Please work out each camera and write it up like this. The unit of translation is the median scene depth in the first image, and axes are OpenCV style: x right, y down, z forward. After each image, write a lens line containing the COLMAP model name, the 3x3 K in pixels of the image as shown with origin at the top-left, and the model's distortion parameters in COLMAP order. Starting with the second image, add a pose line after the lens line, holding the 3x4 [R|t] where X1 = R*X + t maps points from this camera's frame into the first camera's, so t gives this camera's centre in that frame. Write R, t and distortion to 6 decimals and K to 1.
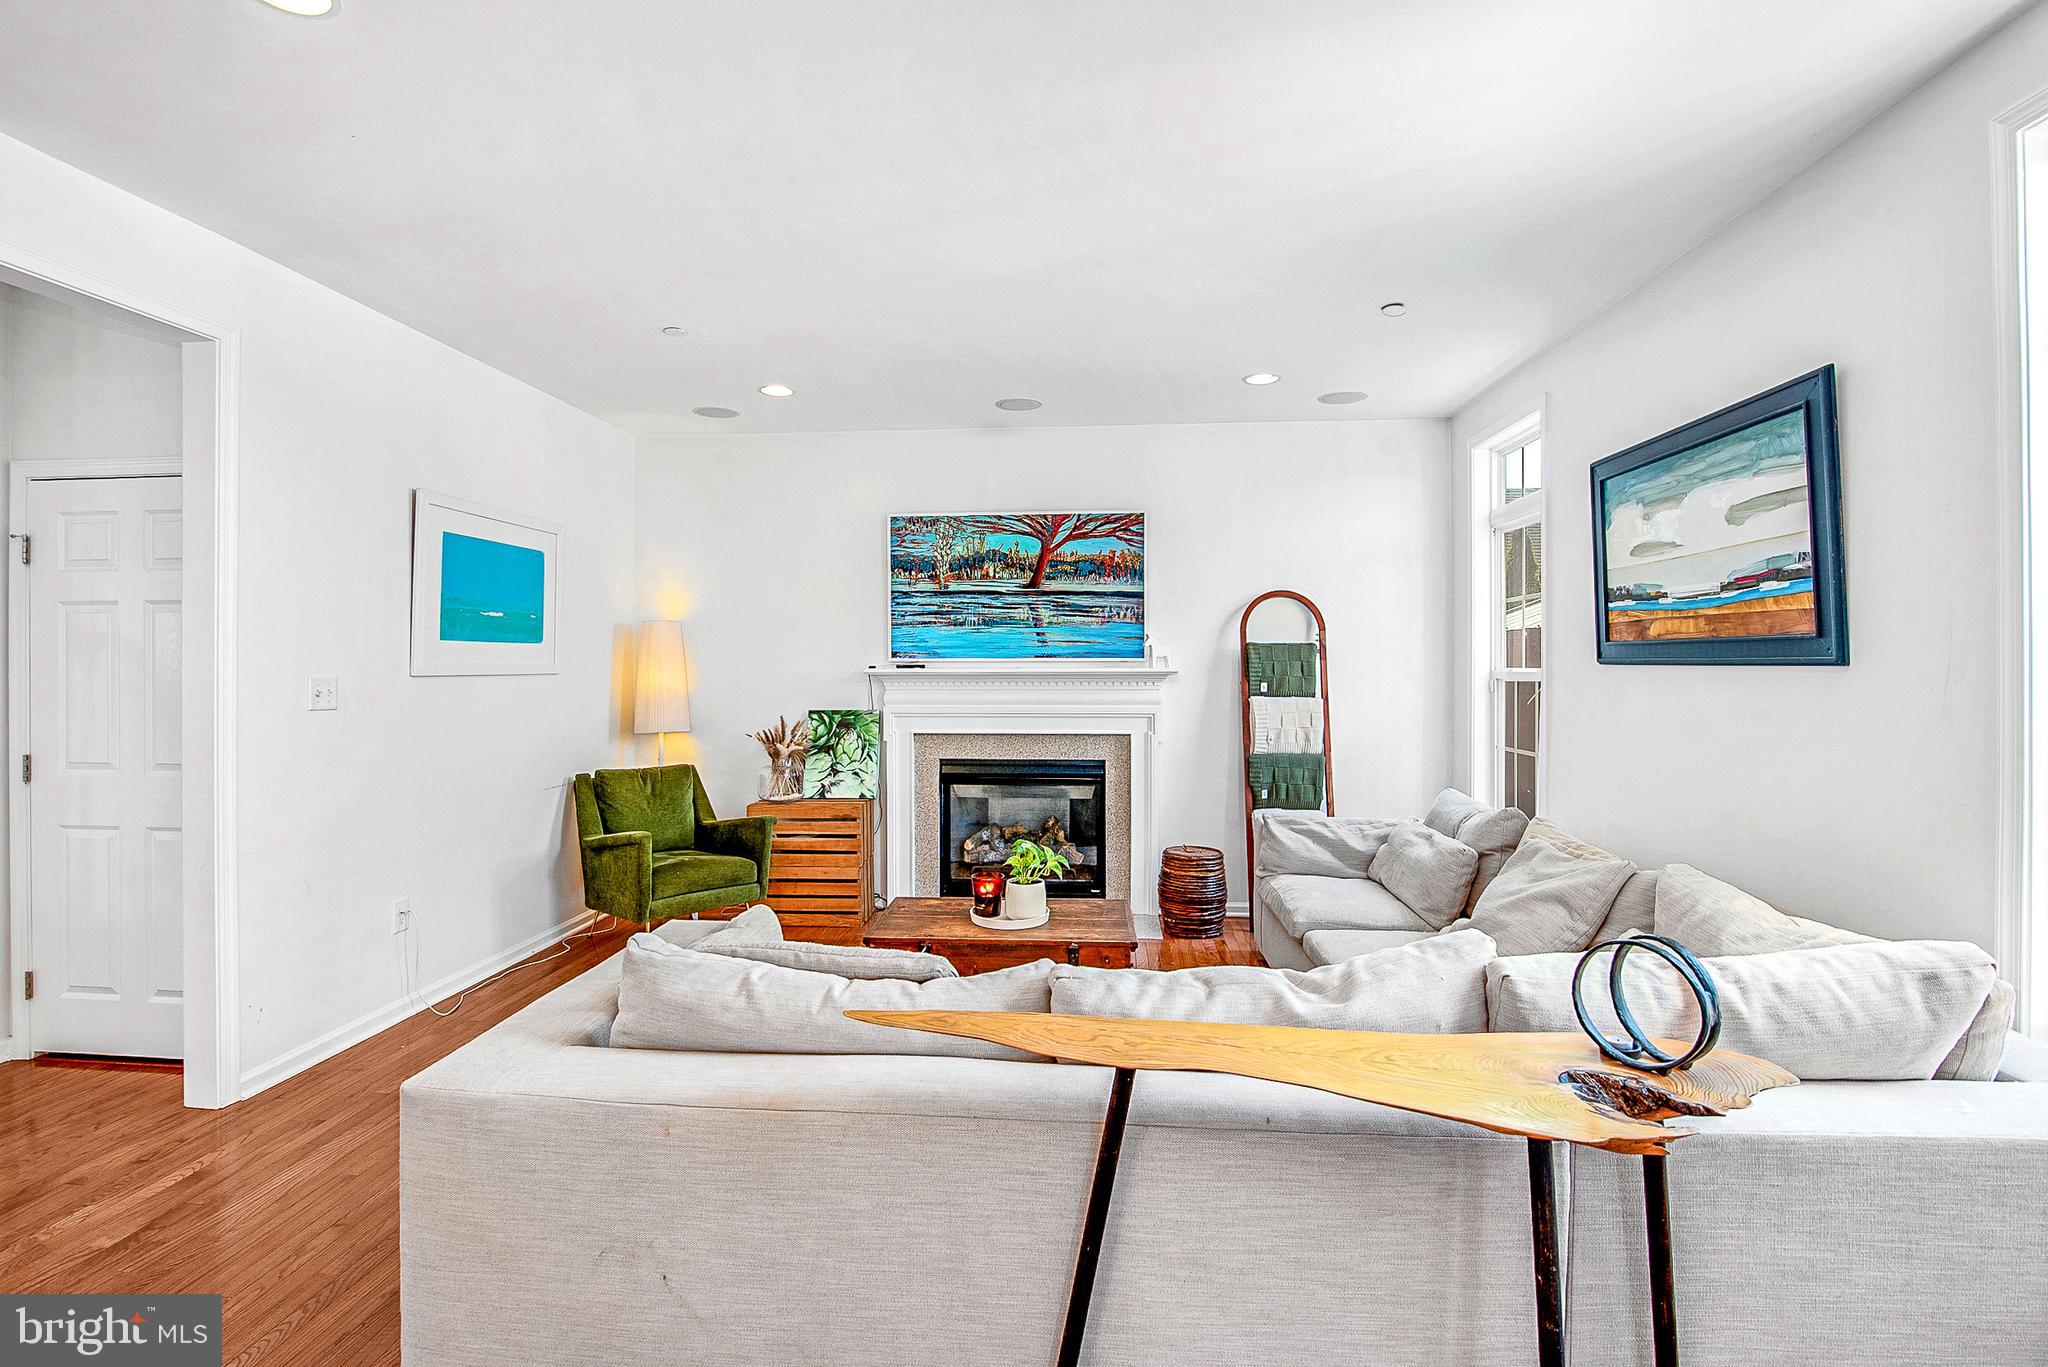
lens RADIAL K [[963.4, 0, 1014.4], [0, 963.4, 666.4], [0, 0, 1]] dist [-0.020219, 0.000433]
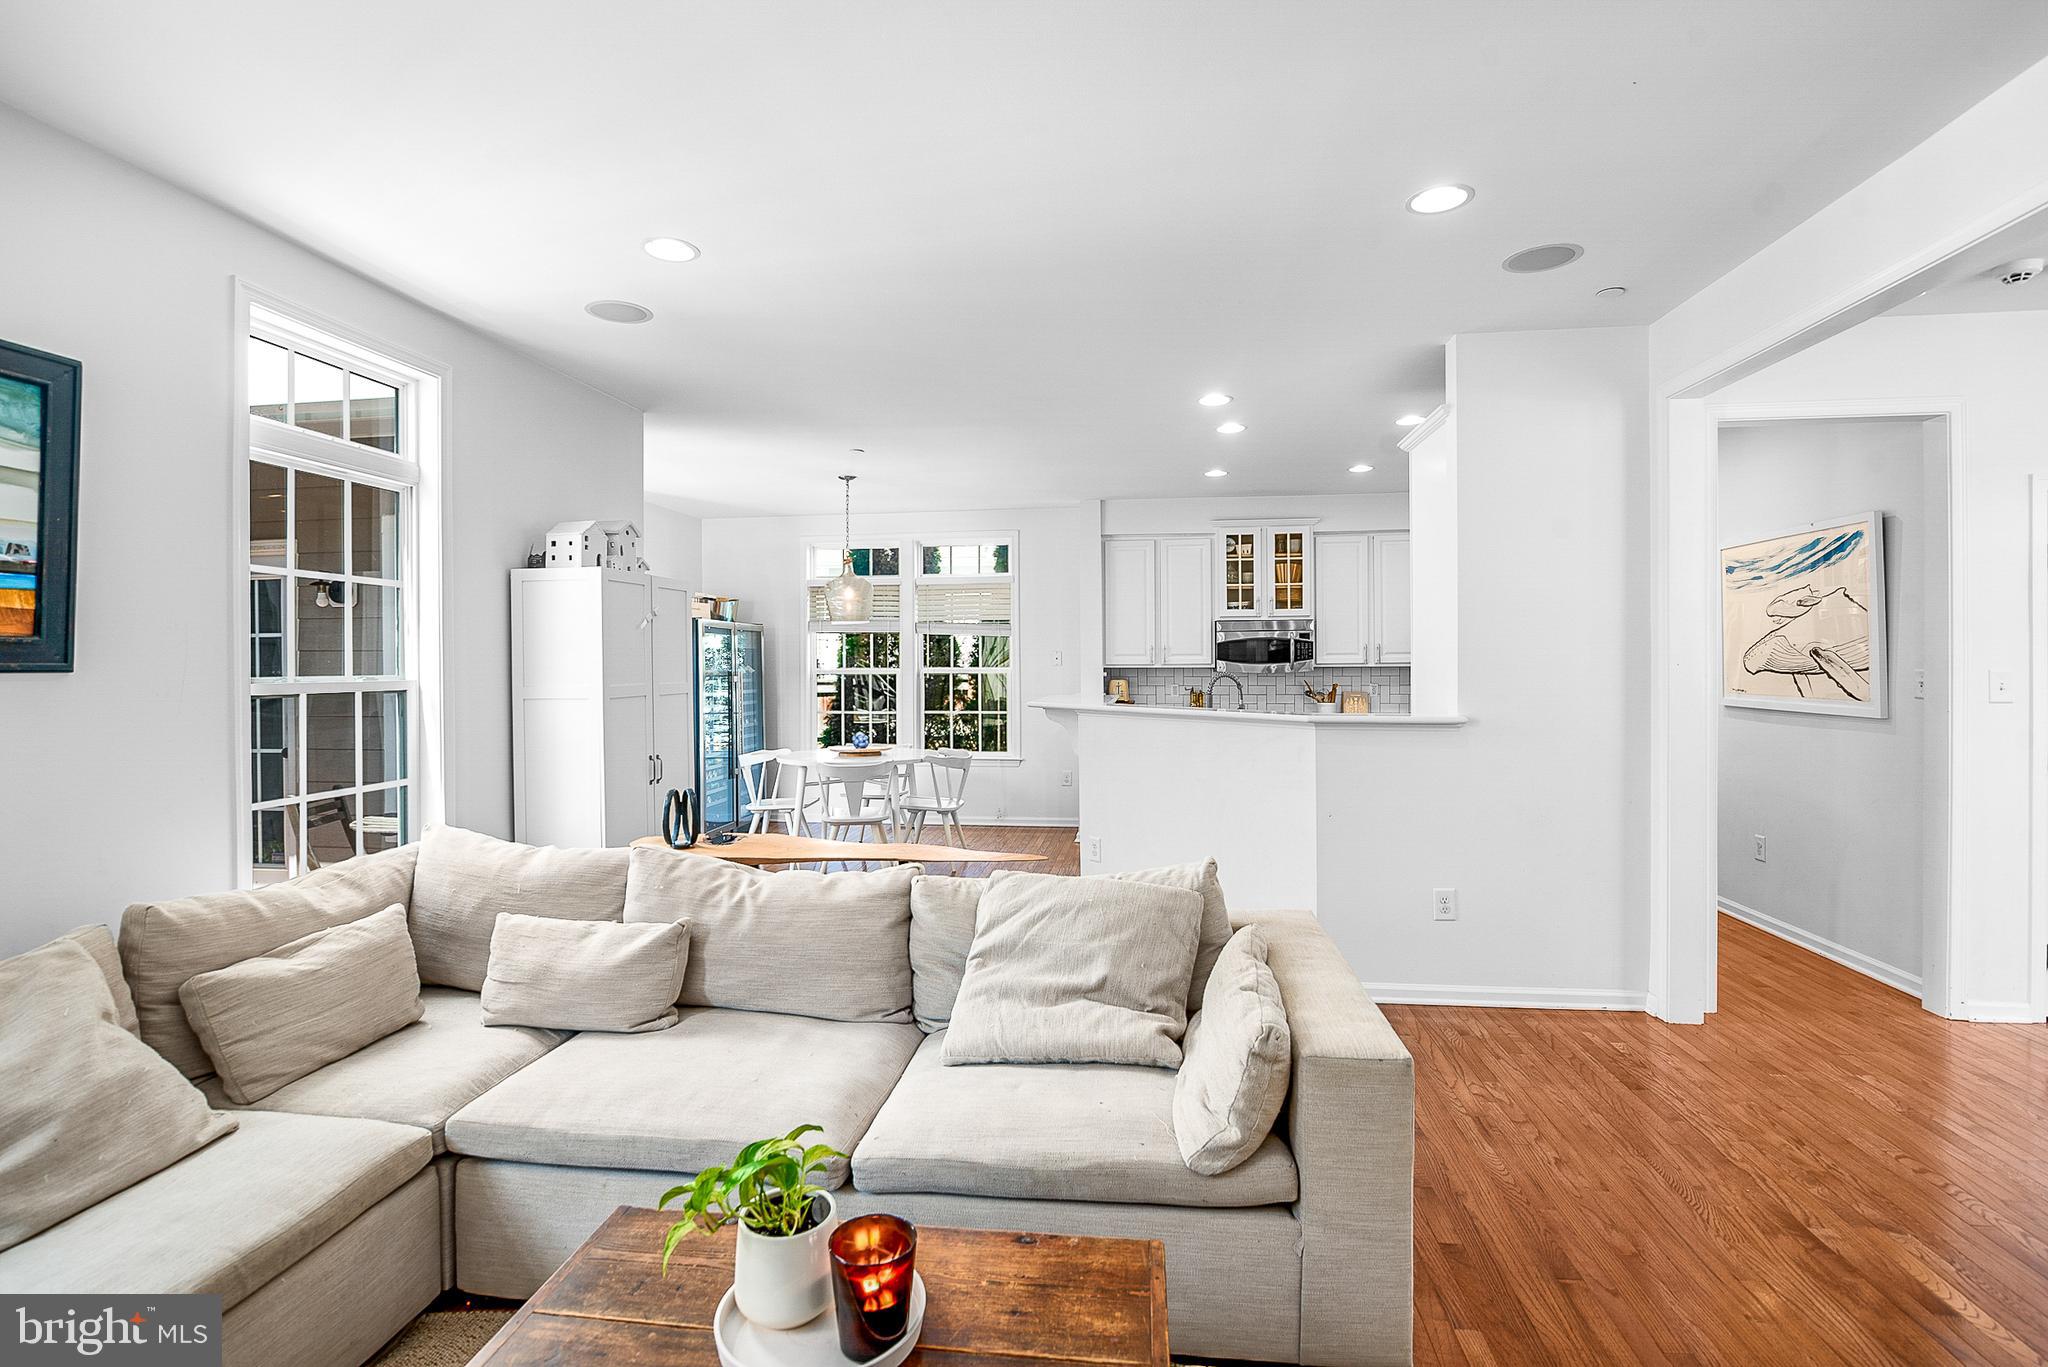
lens RADIAL K [[963.4, 0, 1014.4], [0, 963.4, 666.4], [0, 0, 1]] dist [-0.020219, 0.000433]
pose [[-0.998890, 0.005731, 0.046760, -0.064154], [0.005909, 0.999976, 0.003664, -0.002007], [-0.046738, 0.003936, -0.998899, 0.871790]]
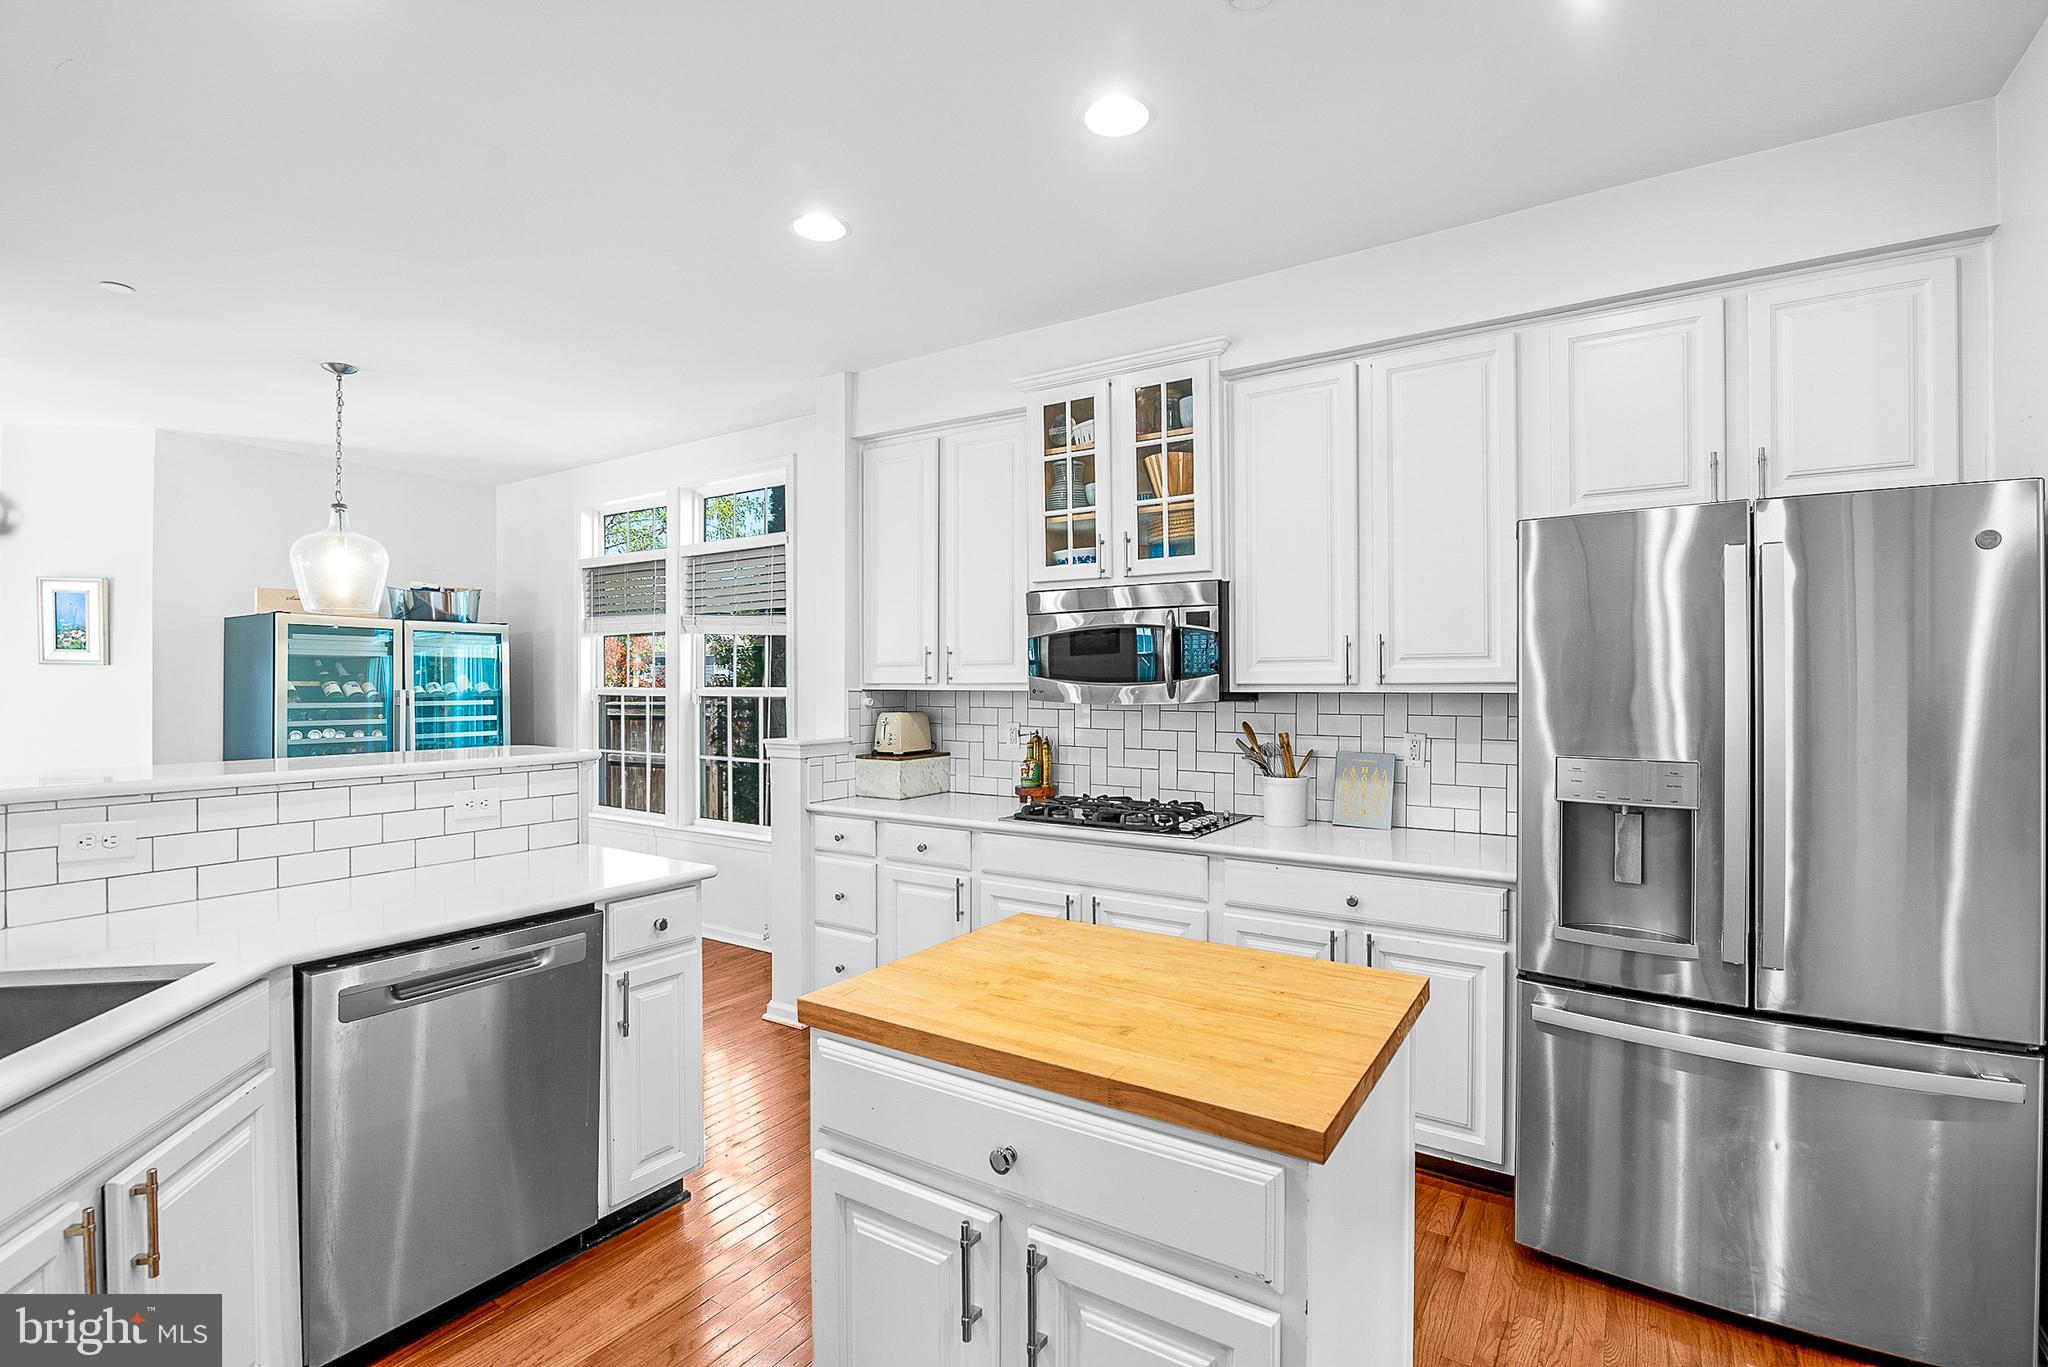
lens RADIAL K [[941.1, 0, 1024.0], [0, 941.1, 683.5], [0, 0, 1]] dist [-0.013856, 0.000106]
pose [[-0.884008, -0.000471, 0.467472, -0.599132], [0.000349, 0.999999, 0.001667, 0.000162], [-0.467472, 0.001637, -0.884007, 0.019044]]
